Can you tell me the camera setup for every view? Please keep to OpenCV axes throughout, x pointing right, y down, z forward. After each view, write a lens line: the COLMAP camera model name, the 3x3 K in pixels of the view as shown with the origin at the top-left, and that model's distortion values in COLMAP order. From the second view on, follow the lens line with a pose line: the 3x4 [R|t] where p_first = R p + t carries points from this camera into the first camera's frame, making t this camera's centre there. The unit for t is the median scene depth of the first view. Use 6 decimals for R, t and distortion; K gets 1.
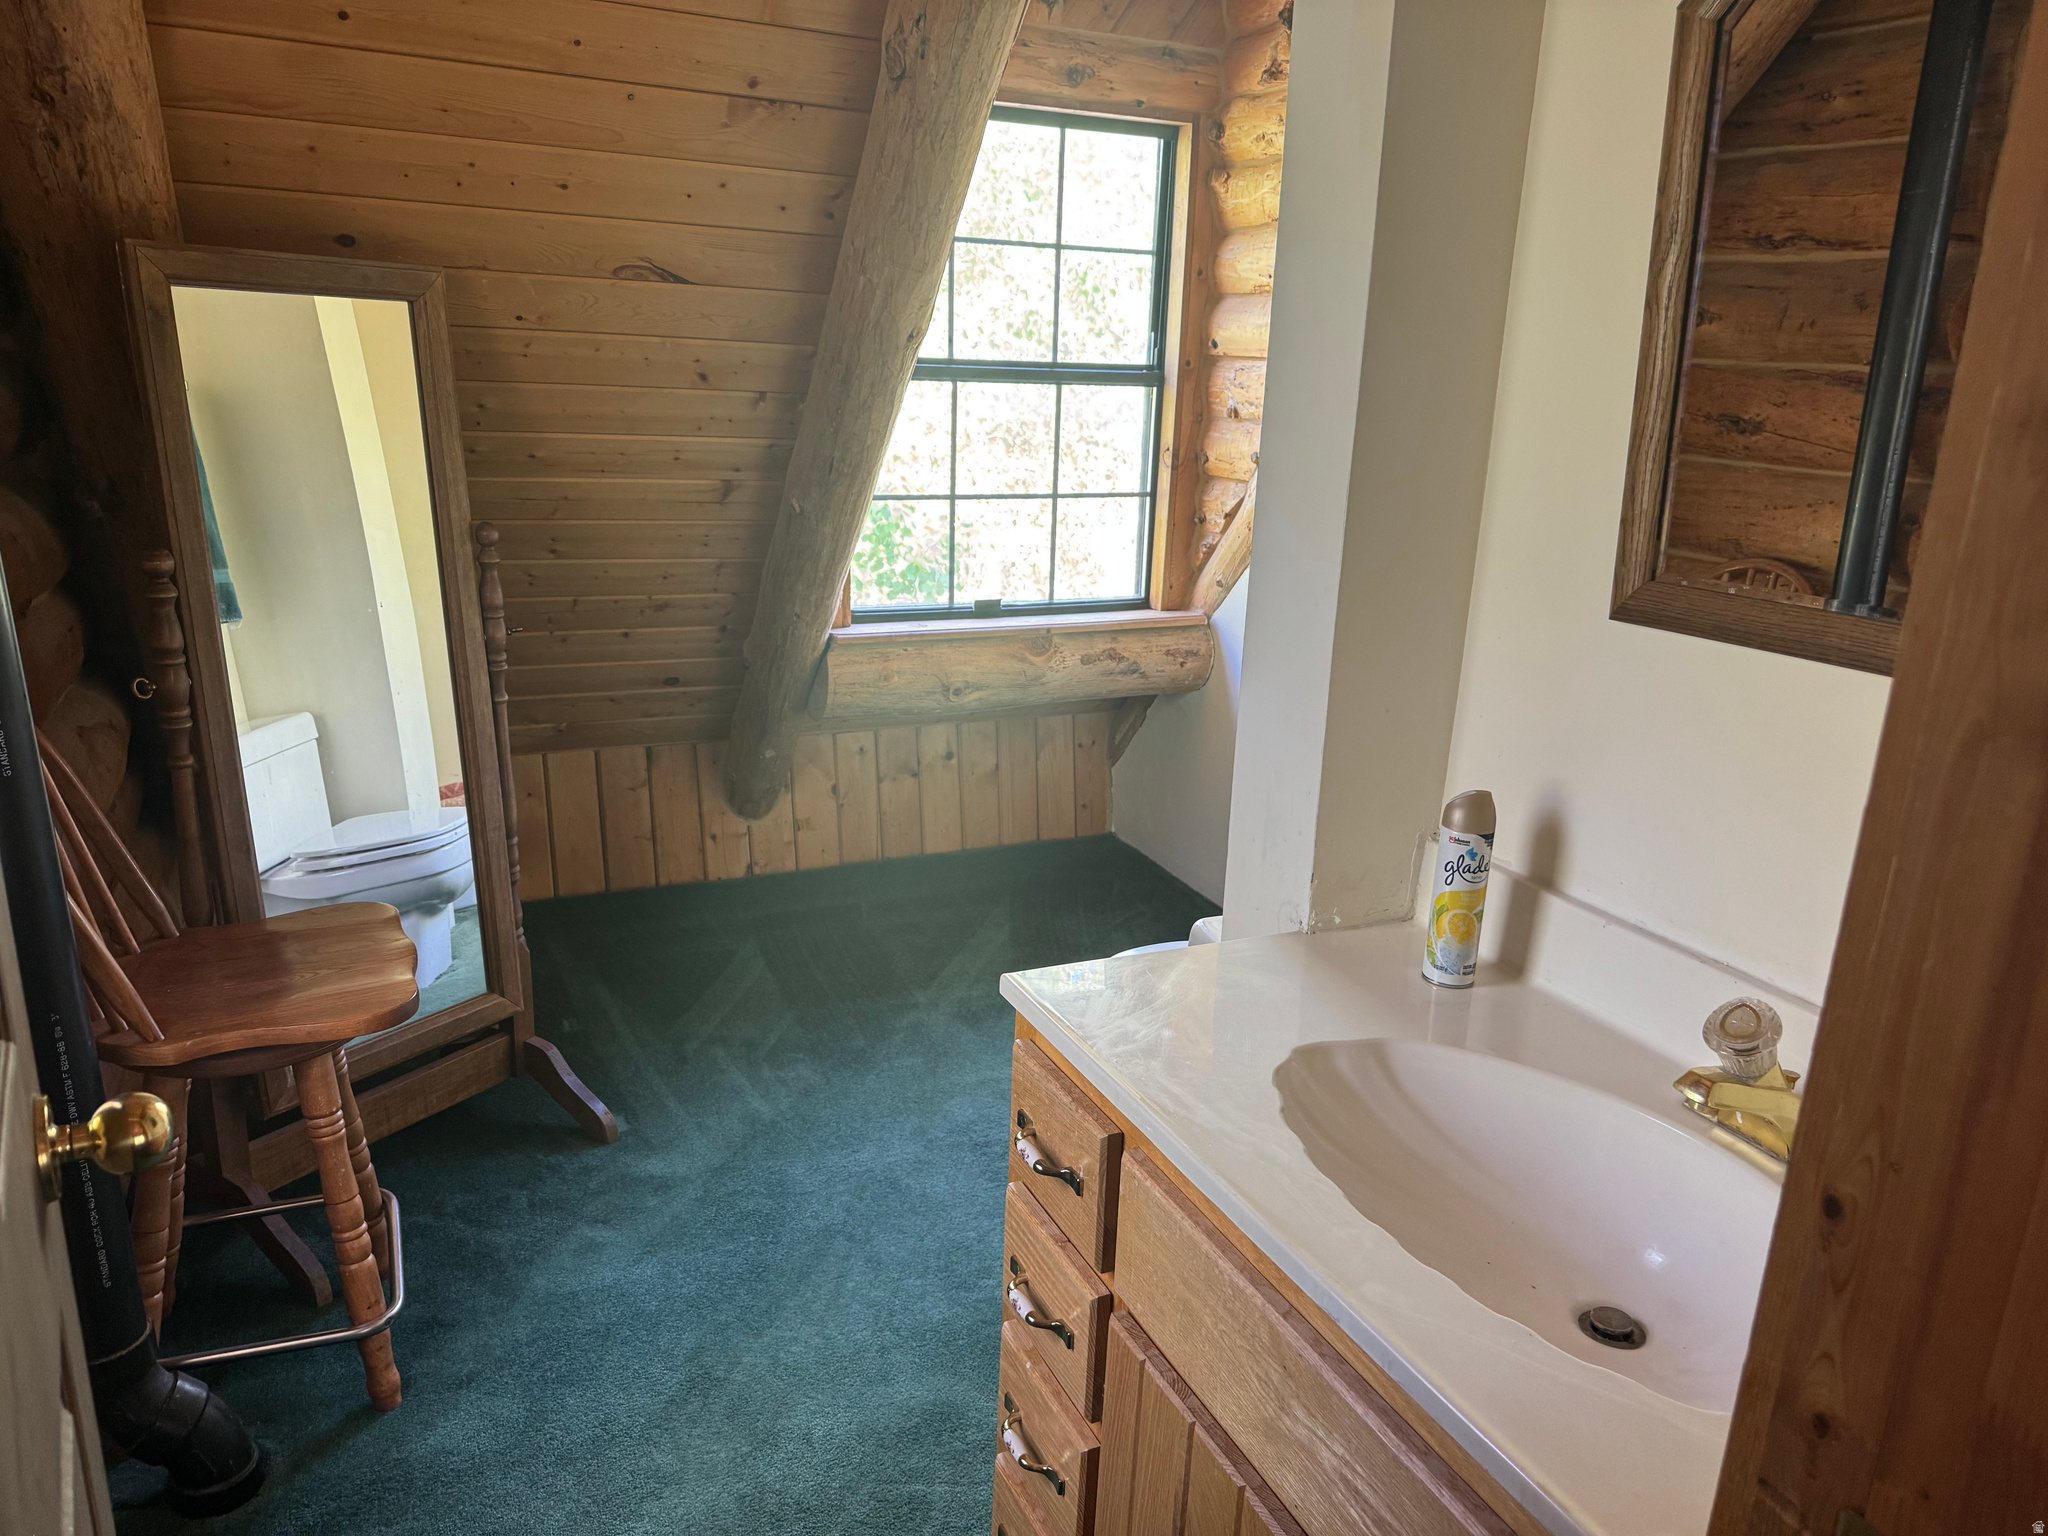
lens RADIAL K [[1427.9, 0, 1031.4], [0, 1427.9, 774.2], [0, 0, 1]] dist [0.134045, -0.151451]
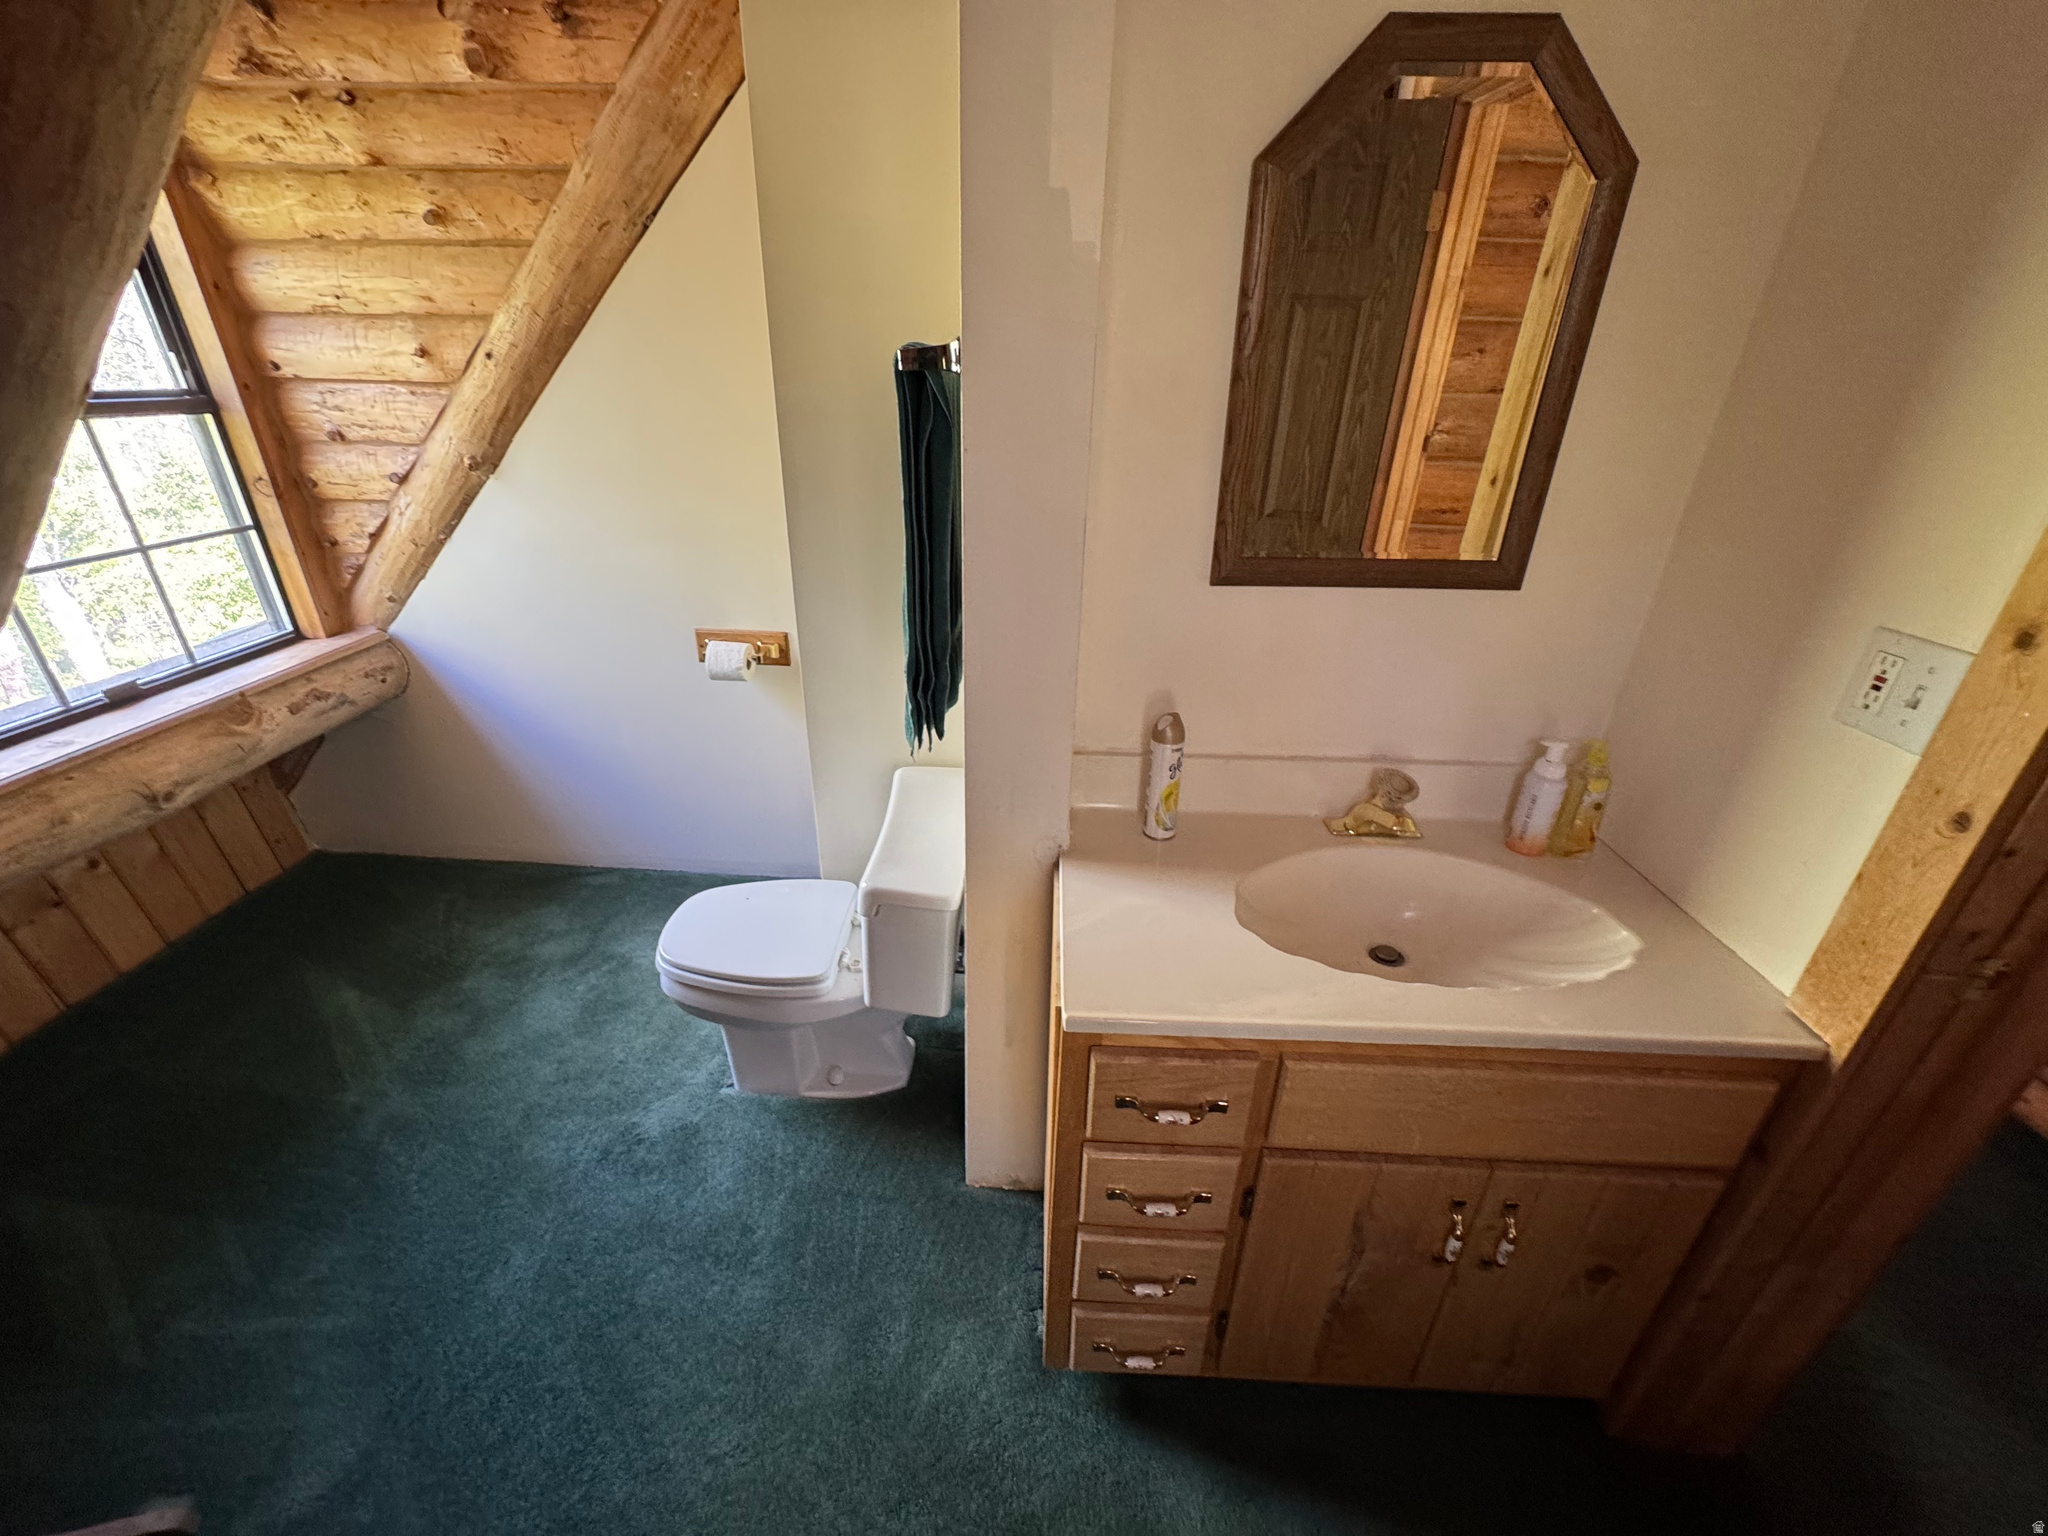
lens RADIAL K [[829.9, 0, 1030.4], [0, 829.9, 768.9], [0, 0, 1]] dist [-0.012548, 0.009952]
pose [[0.466696, -0.413564, 0.781767, -0.186037], [0.249882, 0.909578, 0.332004, -0.104466], [-0.848383, 0.040405, 0.527839, 0.271121]]
